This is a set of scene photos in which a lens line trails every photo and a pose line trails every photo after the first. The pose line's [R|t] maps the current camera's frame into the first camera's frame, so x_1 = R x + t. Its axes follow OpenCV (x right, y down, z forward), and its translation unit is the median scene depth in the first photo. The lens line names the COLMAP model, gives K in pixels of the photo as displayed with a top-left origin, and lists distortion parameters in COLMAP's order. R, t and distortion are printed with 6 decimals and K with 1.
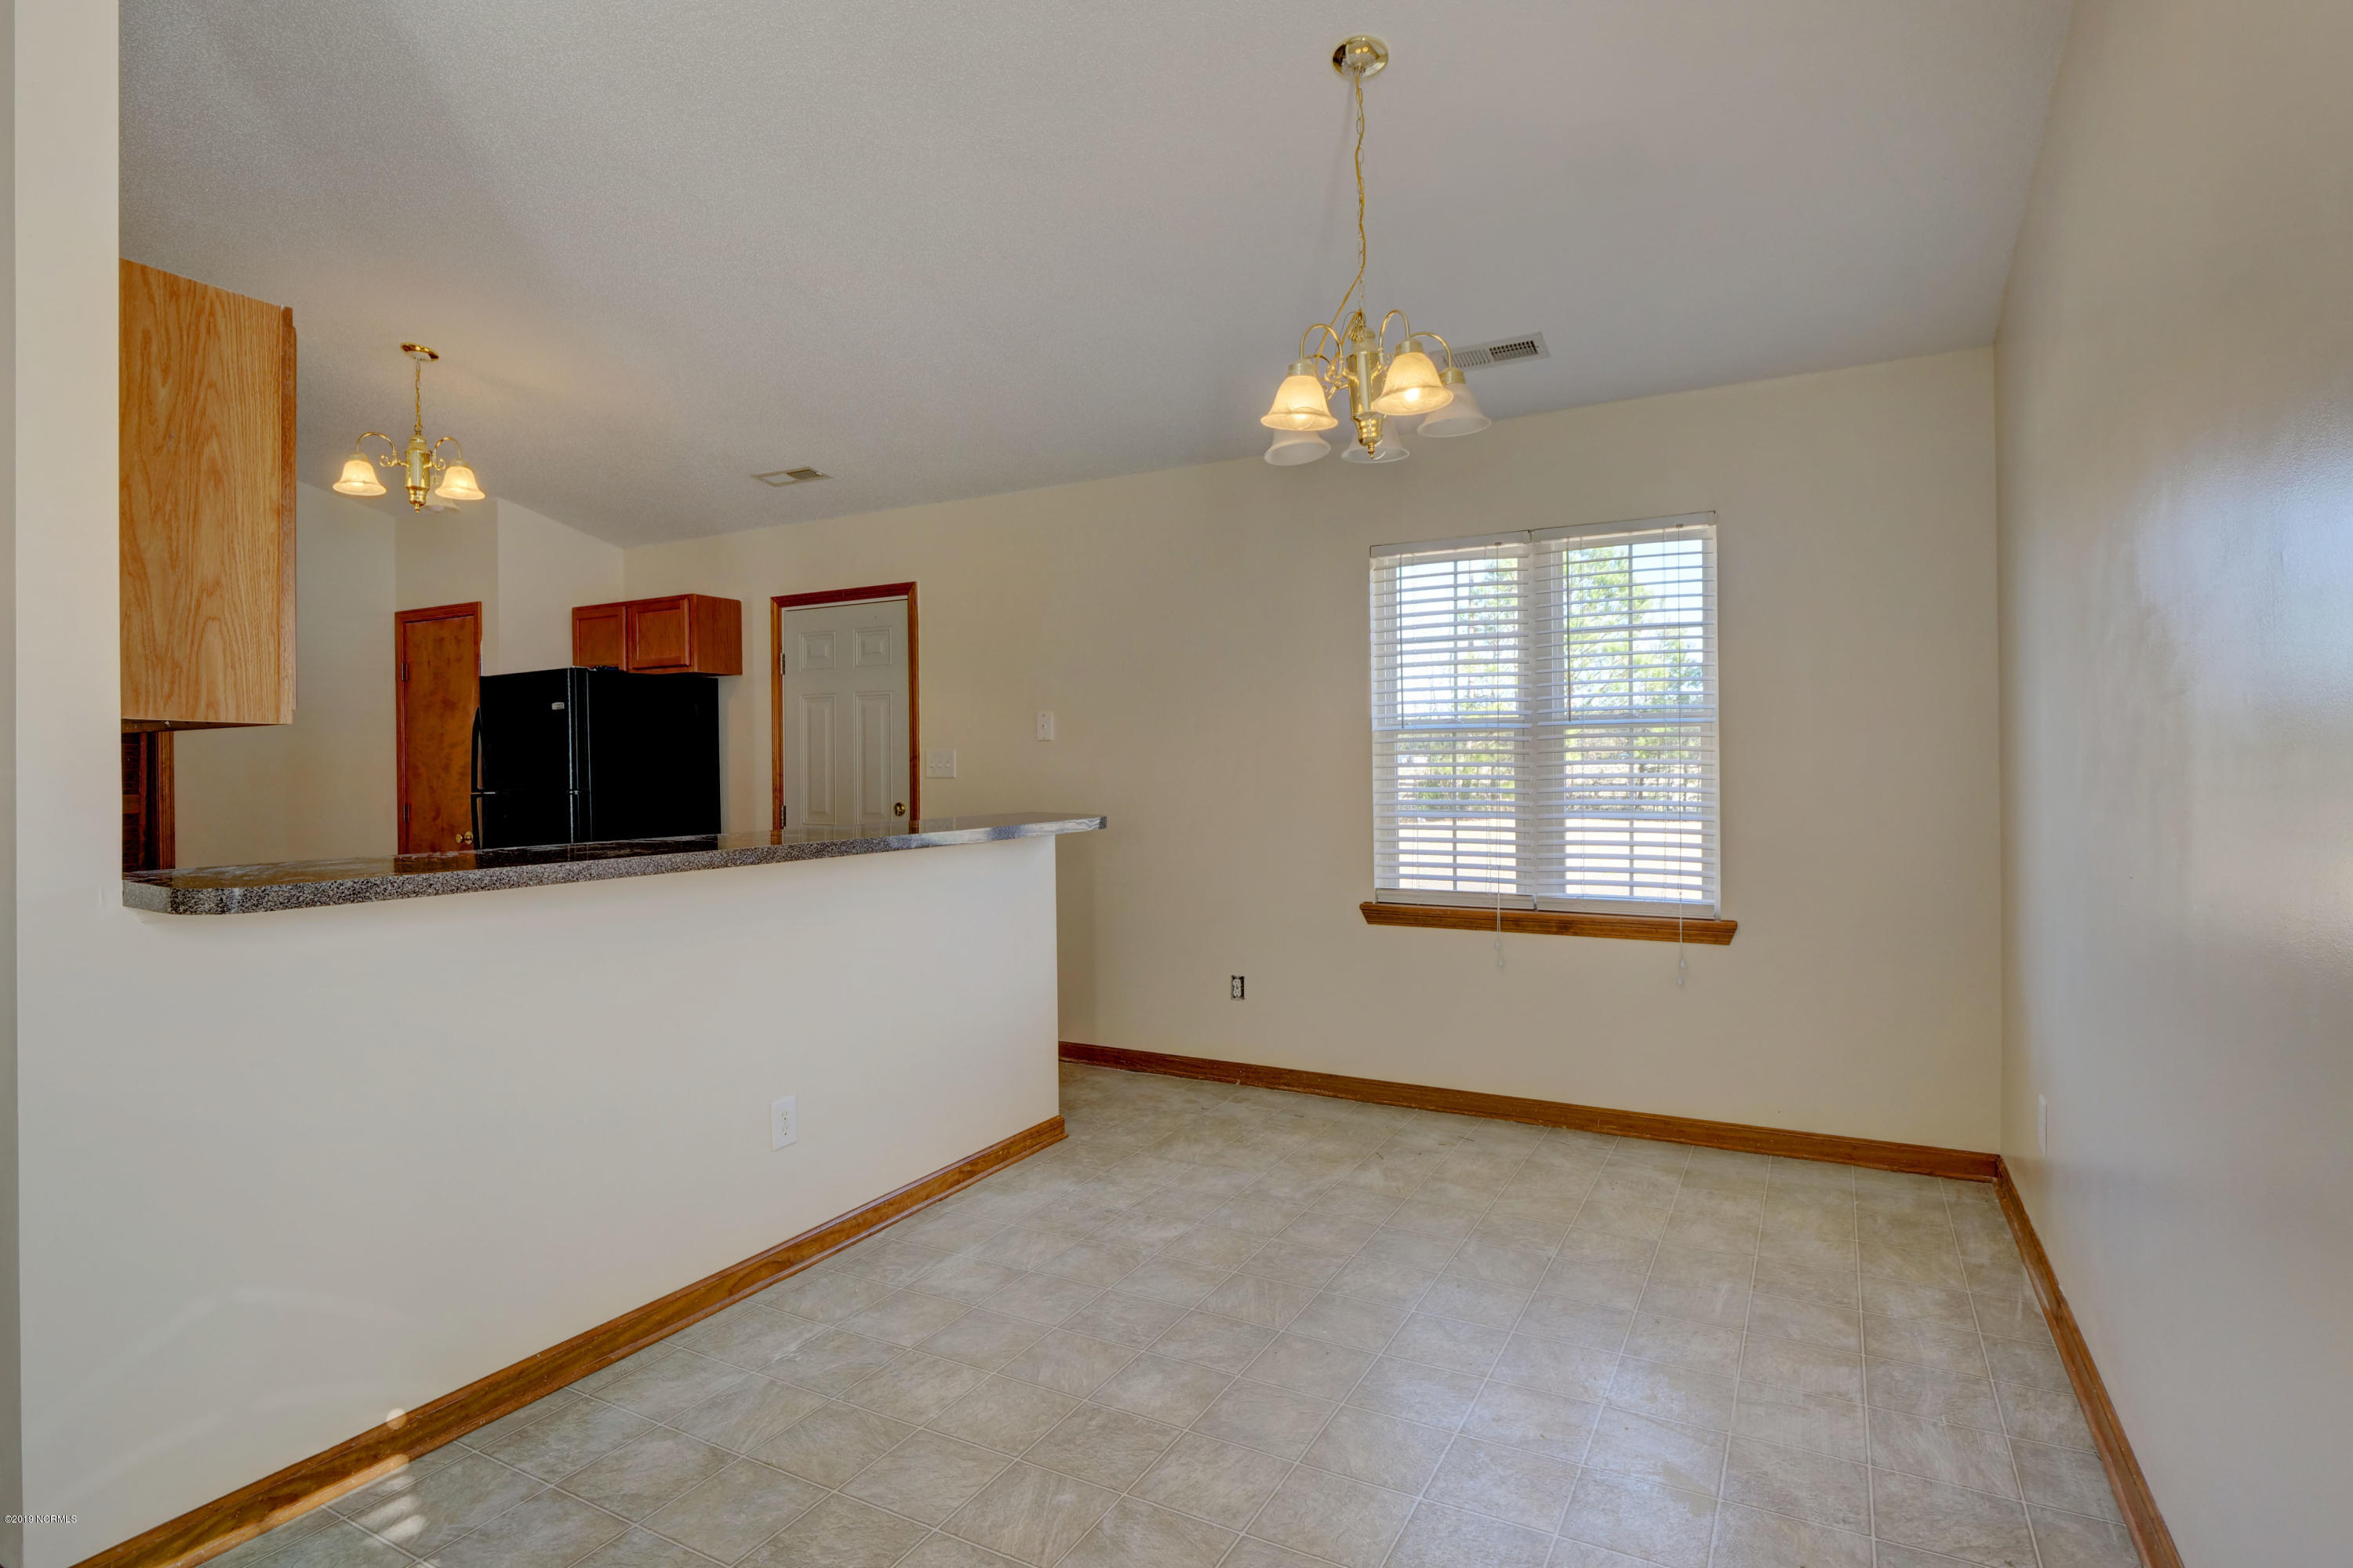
lens RADIAL K [[1220.3, 0, 1165.6], [0, 1220.3, 778.7], [0, 0, 1]] dist [0.002855, 0.000149]
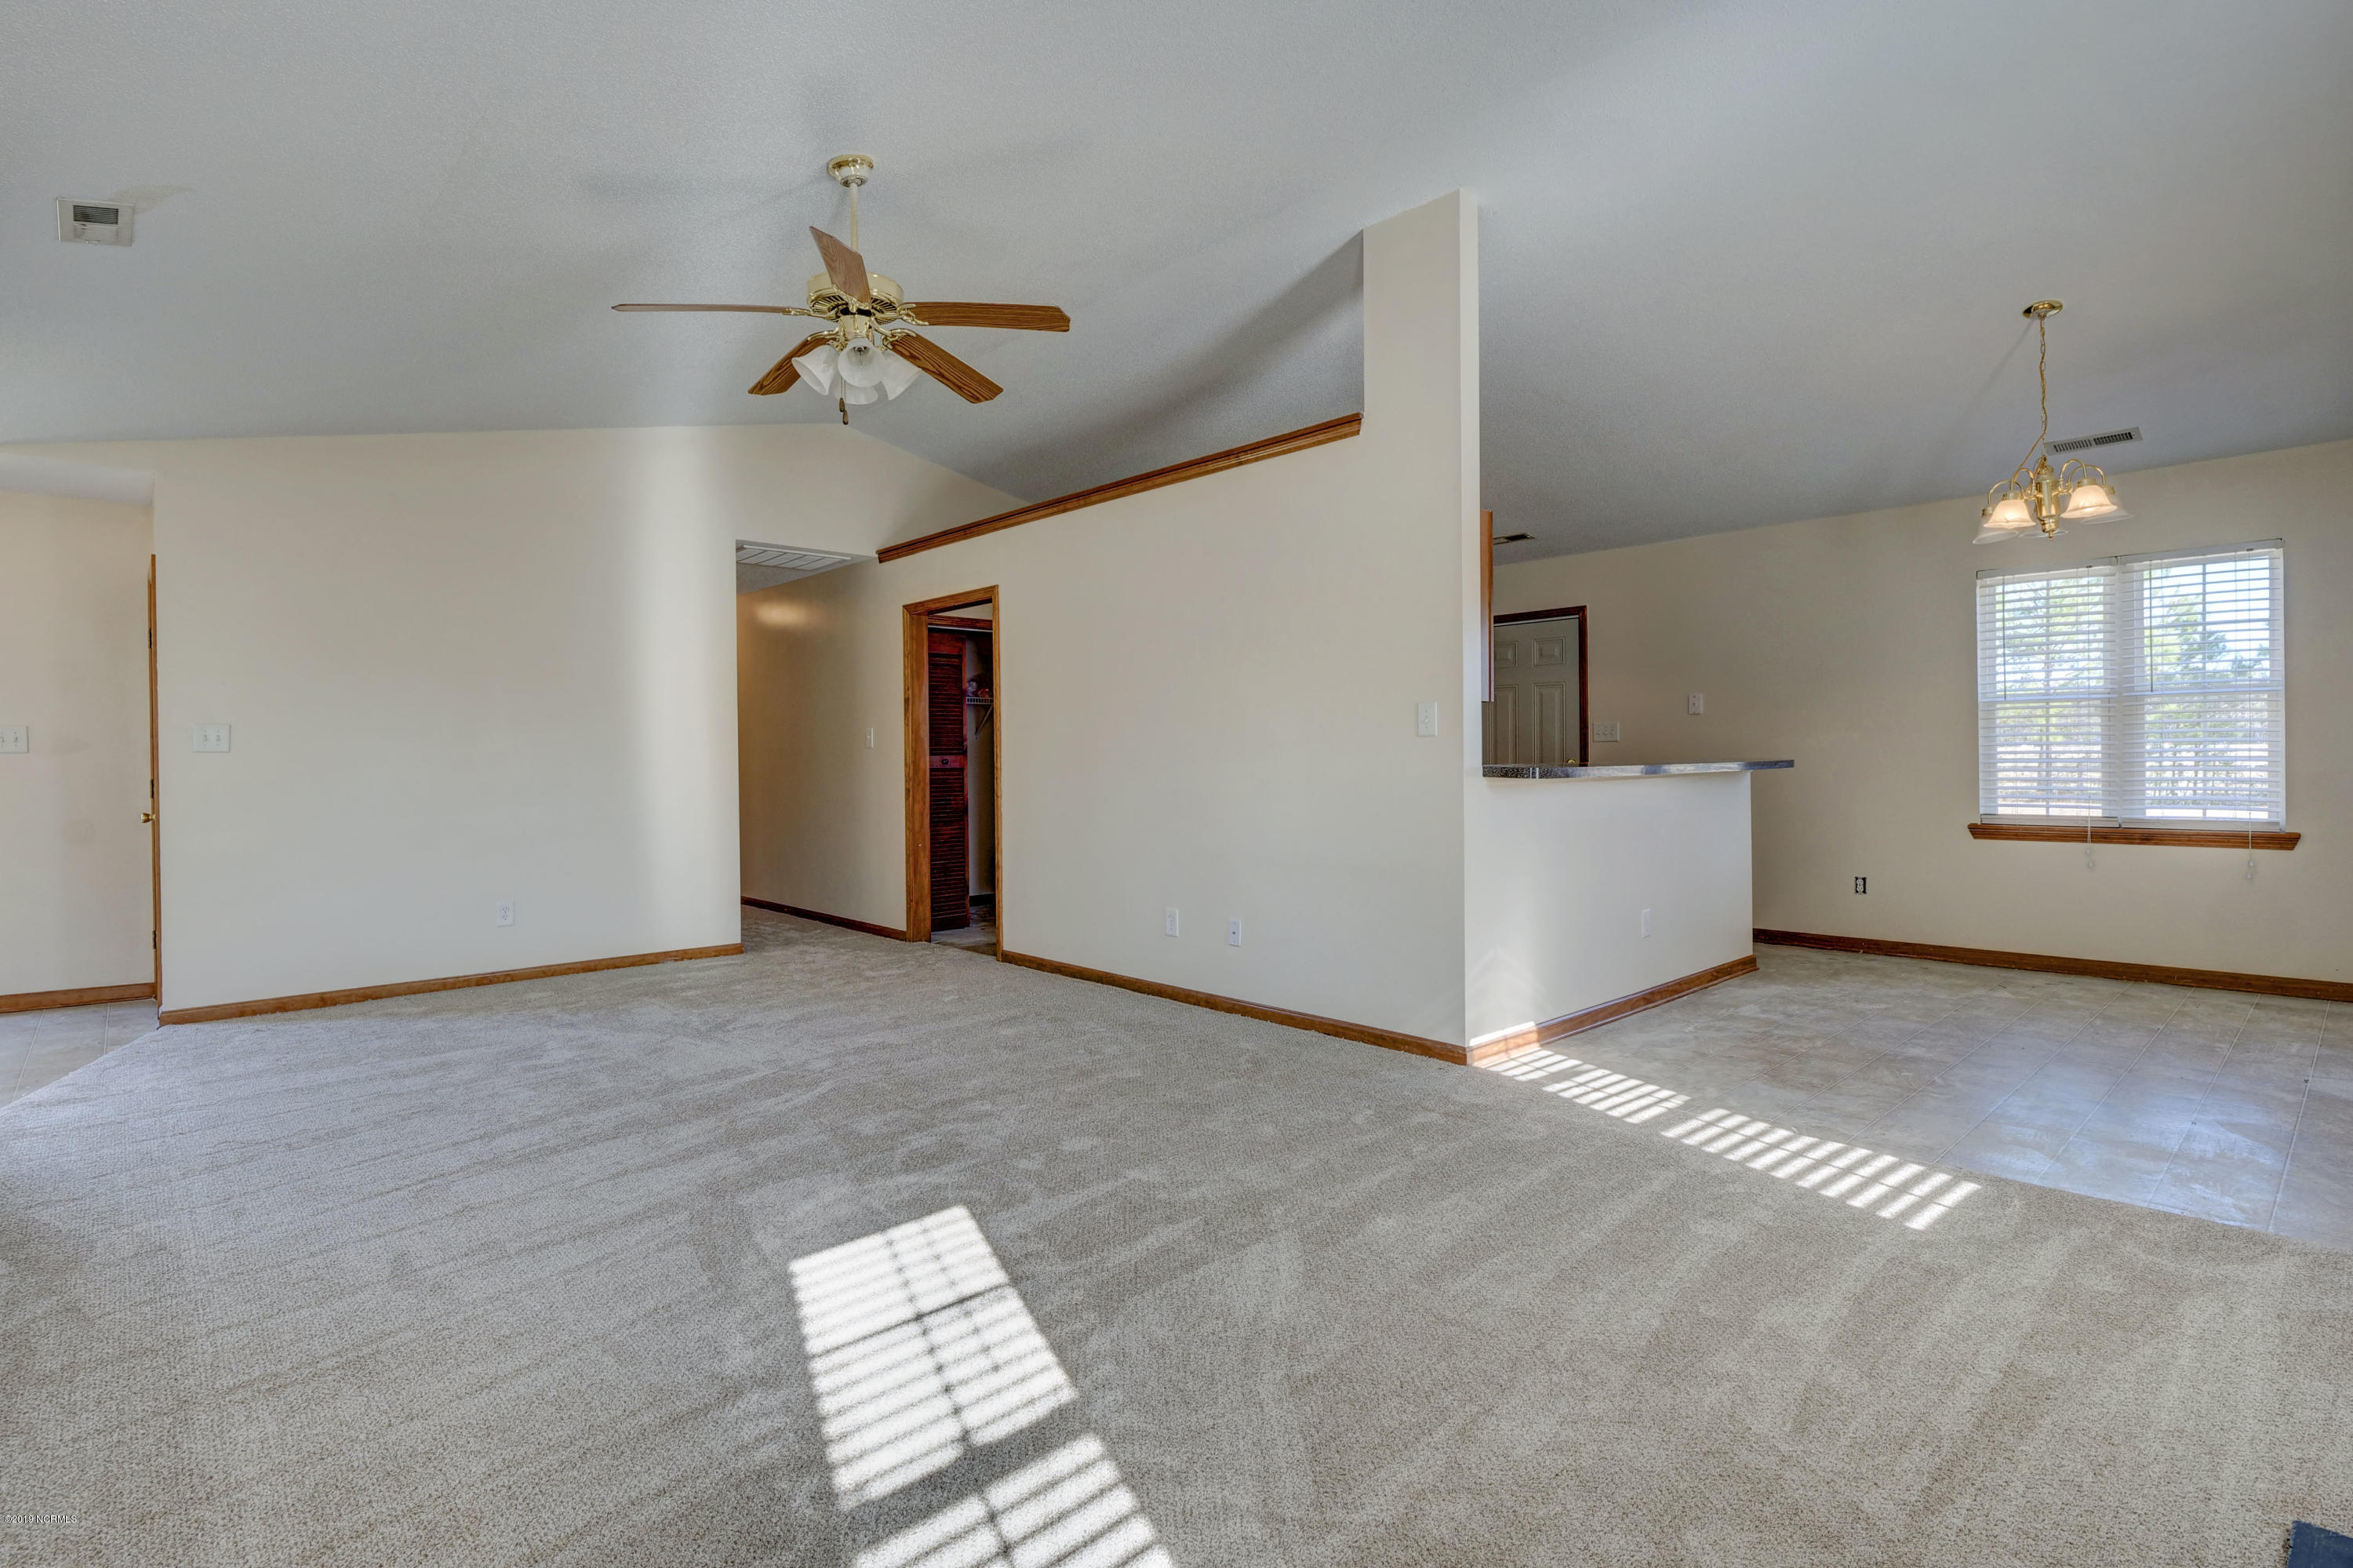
lens RADIAL K [[1145.2, 0, 1182.1], [0, 1145.2, 771.0], [0, 0, 1]] dist [-0.008991, 0.000168]
pose [[0.950282, 0.000190, -0.311391, -0.315447], [0.002199, 0.999971, 0.007323, 0.031148], [0.311383, -0.007644, 0.950254, -0.580962]]
